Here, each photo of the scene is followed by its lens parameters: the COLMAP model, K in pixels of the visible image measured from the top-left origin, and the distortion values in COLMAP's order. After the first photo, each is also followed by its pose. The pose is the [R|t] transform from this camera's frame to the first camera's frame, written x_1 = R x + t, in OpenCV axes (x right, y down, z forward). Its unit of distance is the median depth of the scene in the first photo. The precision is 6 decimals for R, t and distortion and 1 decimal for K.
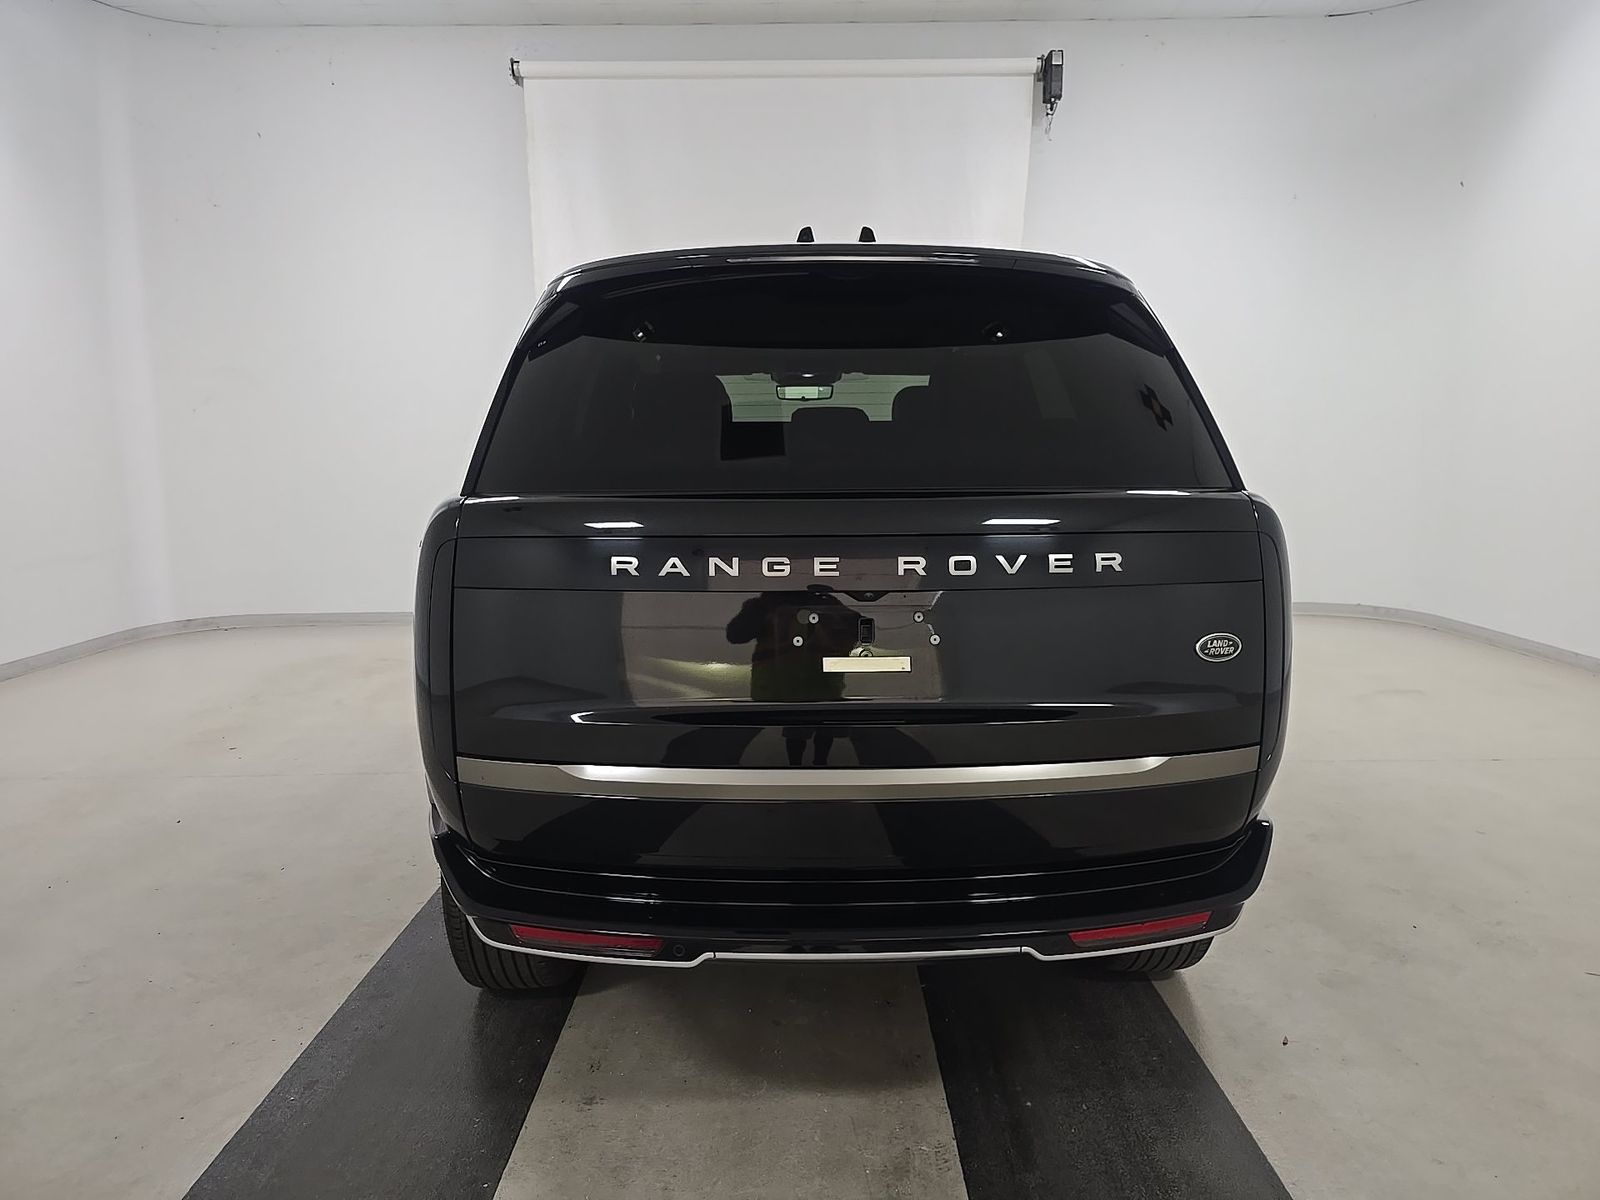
lens RADIAL K [[1072.8, 0, 809.1], [0, 1072.8, 605.3], [0, 0, 1]] dist [0.063002, -0.060552]
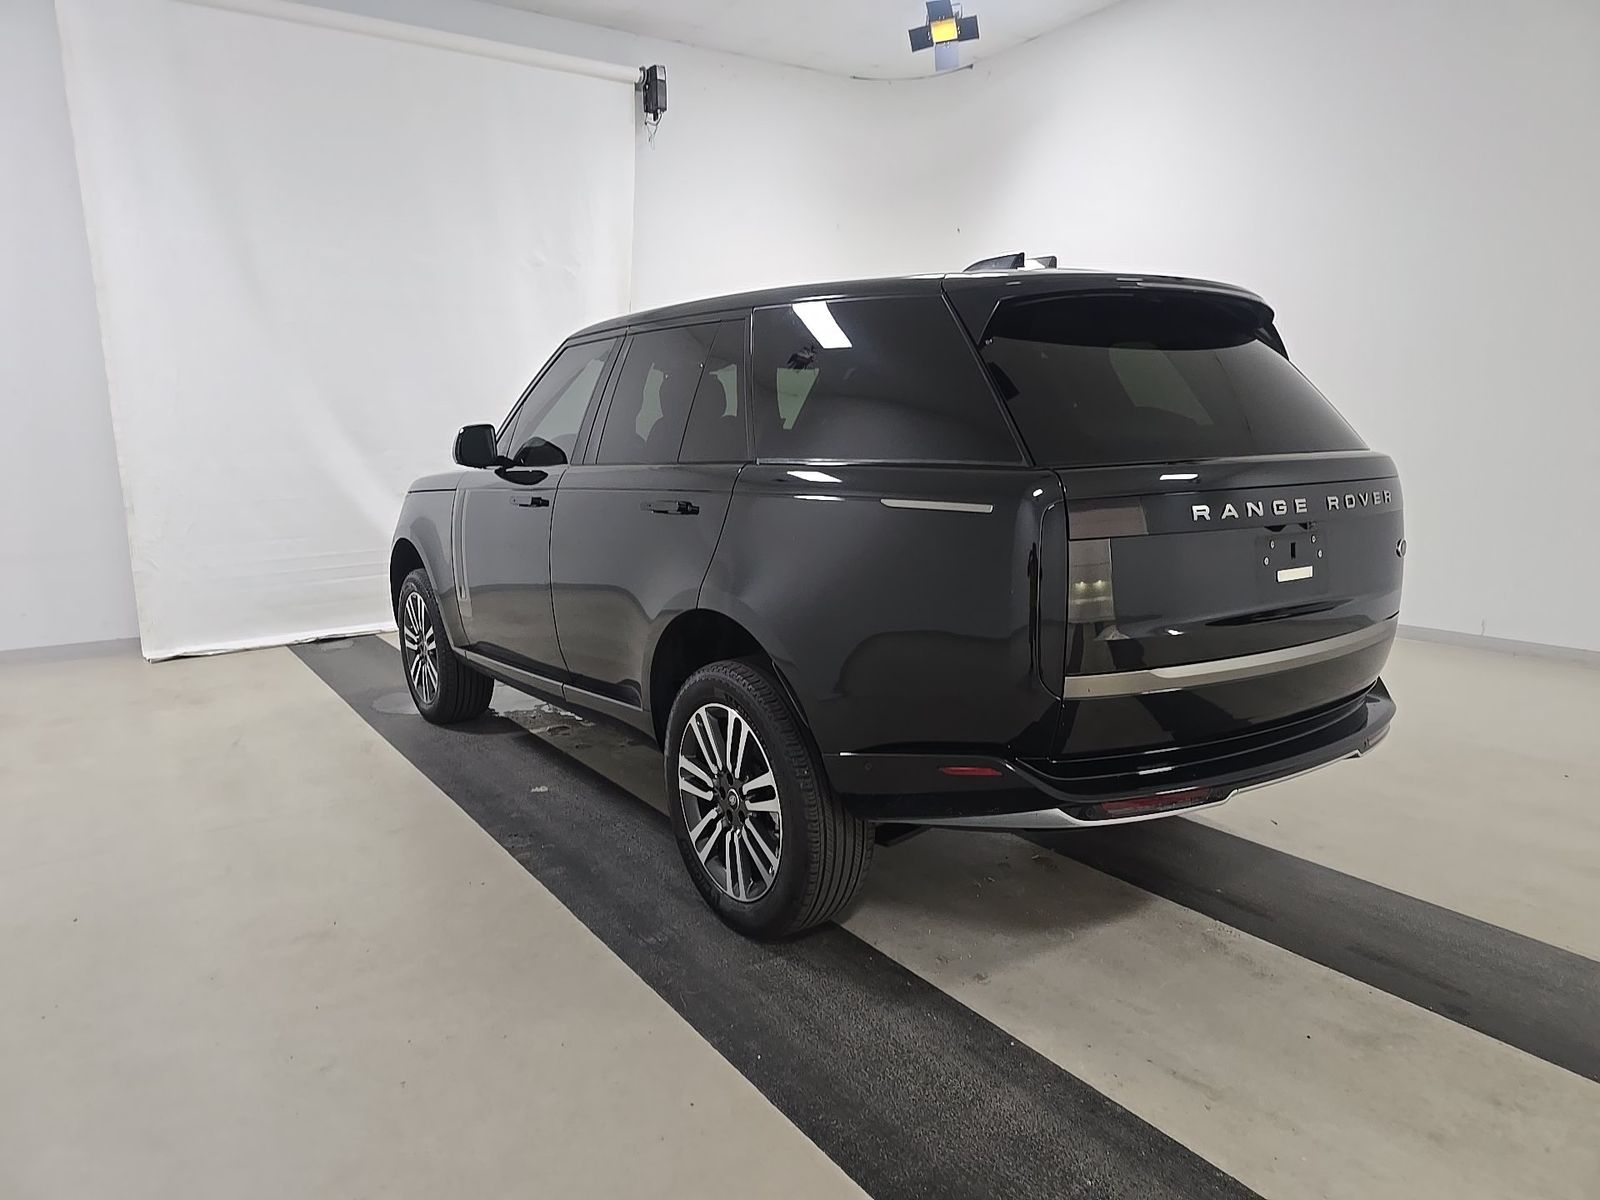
lens RADIAL K [[1072.8, 0, 809.1], [0, 1072.8, 605.3], [0, 0, 1]] dist [0.063002, -0.060552]
pose [[0.830762, -0.092891, 0.548823, -0.982477], [0.088368, 0.995482, 0.034725, -0.008400], [-0.549569, 0.019650, 0.835217, 0.103558]]
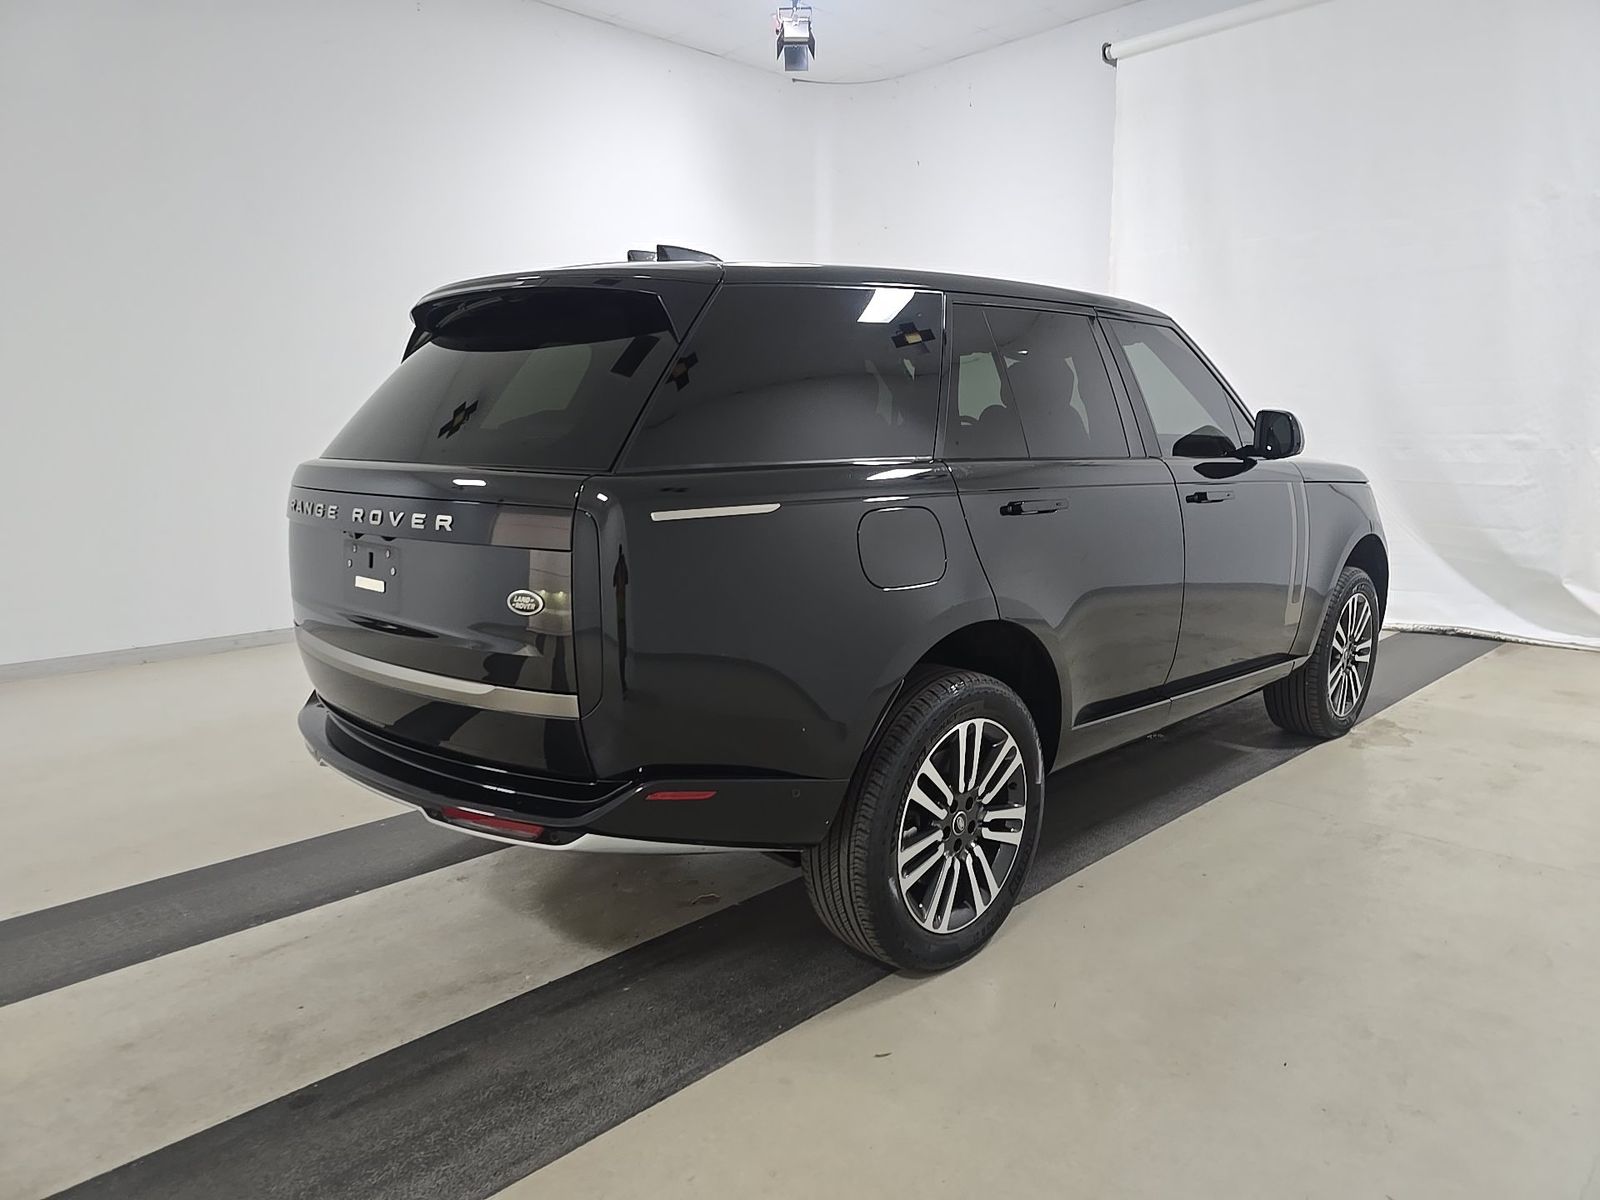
lens RADIAL K [[1072.8, 0, 809.1], [0, 1072.8, 605.3], [0, 0, 1]] dist [0.063002, -0.060552]
pose [[0.695829, 0.118808, -0.708312, 1.122428], [-0.100306, 0.992633, 0.067959, -0.054983], [0.711168, 0.023760, 0.702620, 0.304288]]
